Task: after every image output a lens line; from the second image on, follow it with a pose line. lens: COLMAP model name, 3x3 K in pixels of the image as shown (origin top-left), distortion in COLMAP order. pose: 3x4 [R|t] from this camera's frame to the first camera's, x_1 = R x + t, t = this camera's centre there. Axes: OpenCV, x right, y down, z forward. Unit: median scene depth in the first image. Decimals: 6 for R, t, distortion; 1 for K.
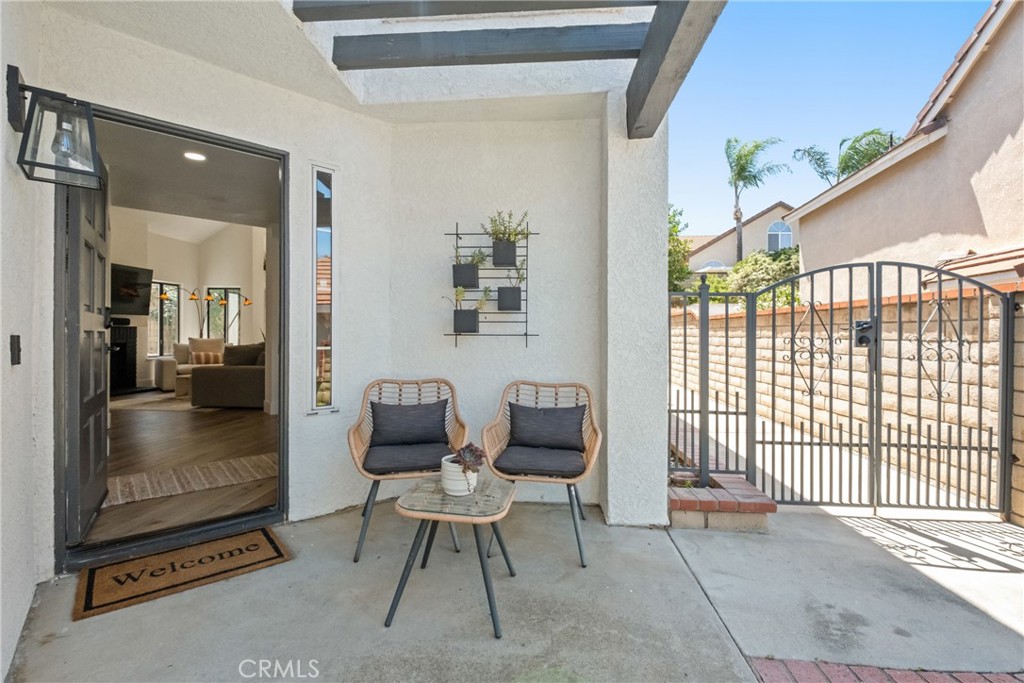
lens RADIAL K [[447.4, 0, 507.2], [0, 447.4, 337.0], [0, 0, 1]] dist [-0.001932, -0.001157]
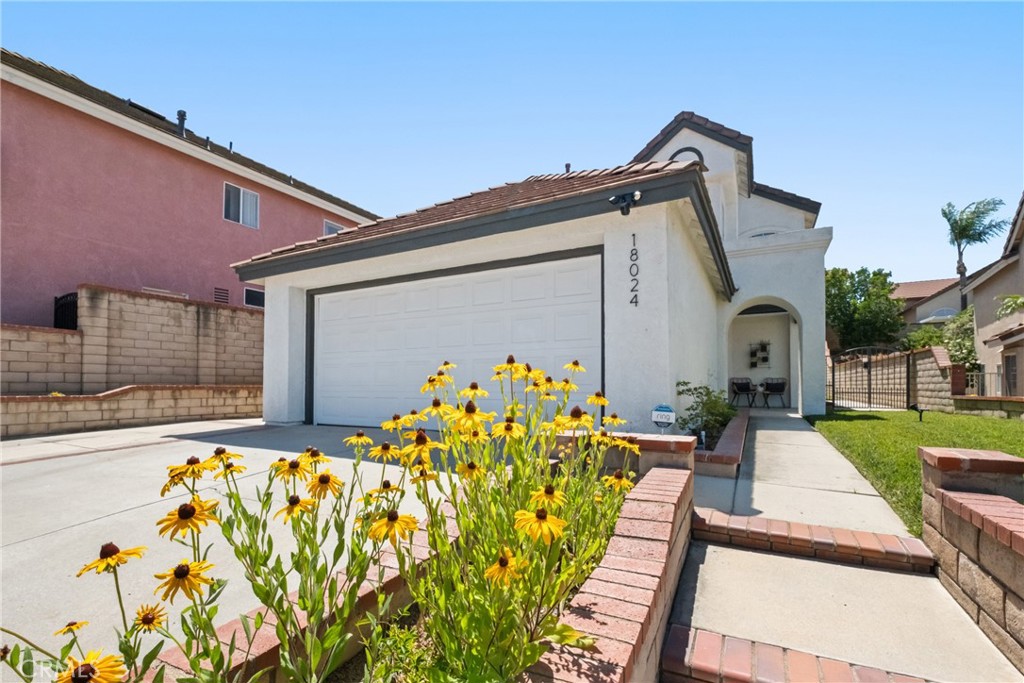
lens RADIAL K [[447.4, 0, 513.0], [0, 447.4, 381.7], [0, 0, 1]] dist [-0.001932, -0.001157]
pose [[0.912717, -0.009516, -0.408482, -0.452378], [0.002207, 0.999829, -0.018360, 0.206750], [0.408587, 0.015856, 0.912582, -3.919486]]
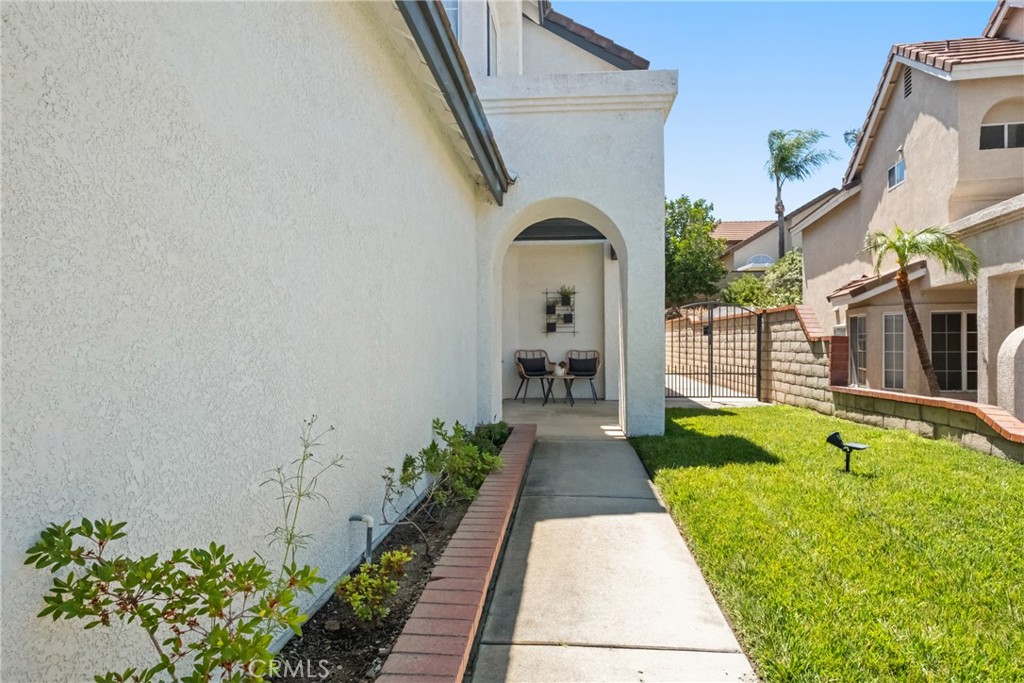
lens RADIAL K [[627.6, 0, 511.6], [0, 627.6, 346.5], [0, 0, 1]] dist [0.003824, 0.000495]
pose [[0.999921, -0.010076, -0.007491, -0.291086], [0.010073, 0.999949, -0.000394, 0.075635], [0.007495, 0.000318, 0.999972, -2.598369]]
